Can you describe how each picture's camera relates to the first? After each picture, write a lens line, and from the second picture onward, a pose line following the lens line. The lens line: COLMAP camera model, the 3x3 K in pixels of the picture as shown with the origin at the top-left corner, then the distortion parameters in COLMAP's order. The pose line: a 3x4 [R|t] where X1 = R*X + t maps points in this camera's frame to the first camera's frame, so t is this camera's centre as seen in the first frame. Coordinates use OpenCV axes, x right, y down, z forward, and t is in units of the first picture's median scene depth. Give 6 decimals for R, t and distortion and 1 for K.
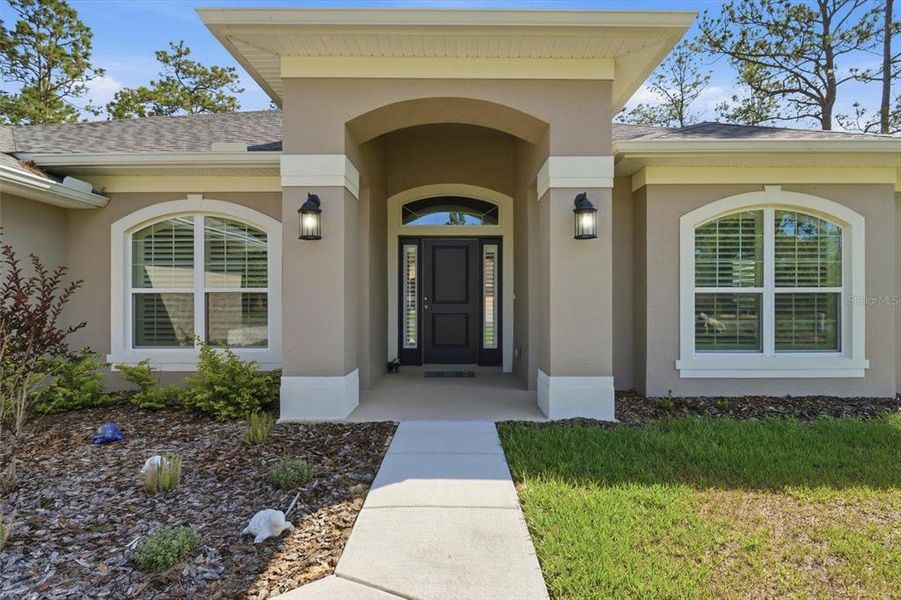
lens RADIAL K [[452.7, 0, 447.3], [0, 452.7, 302.2], [0, 0, 1]] dist [-0.001043, -0.007463]
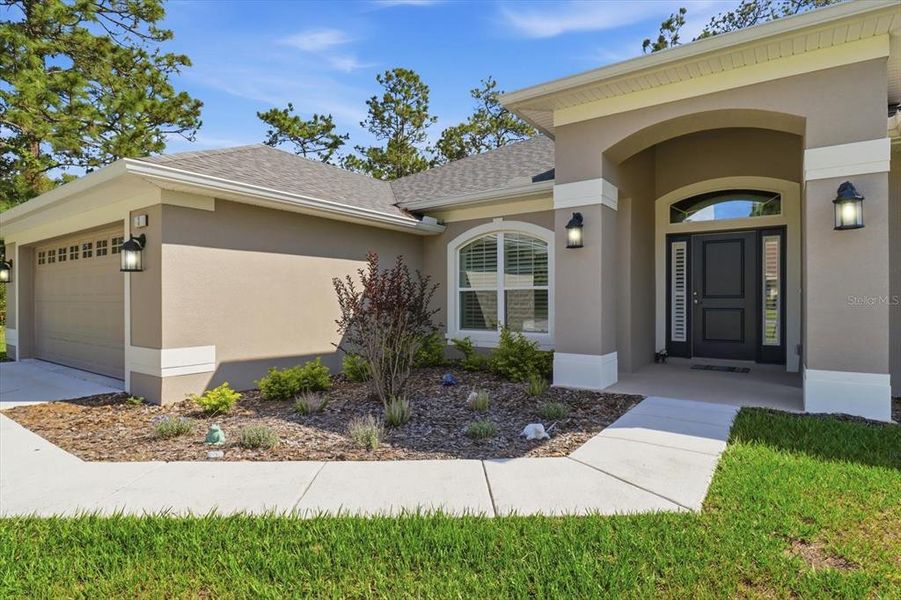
lens RADIAL K [[463.9, 0, 452.3], [0, 463.9, 303.8], [0, 0, 1]] dist [0.000055, -0.000300]
pose [[0.817728, 0.004090, -0.575590, 0.148627], [0.000698, 0.999967, 0.008097, 0.009154], [0.575604, -0.007023, 0.817699, -0.245410]]
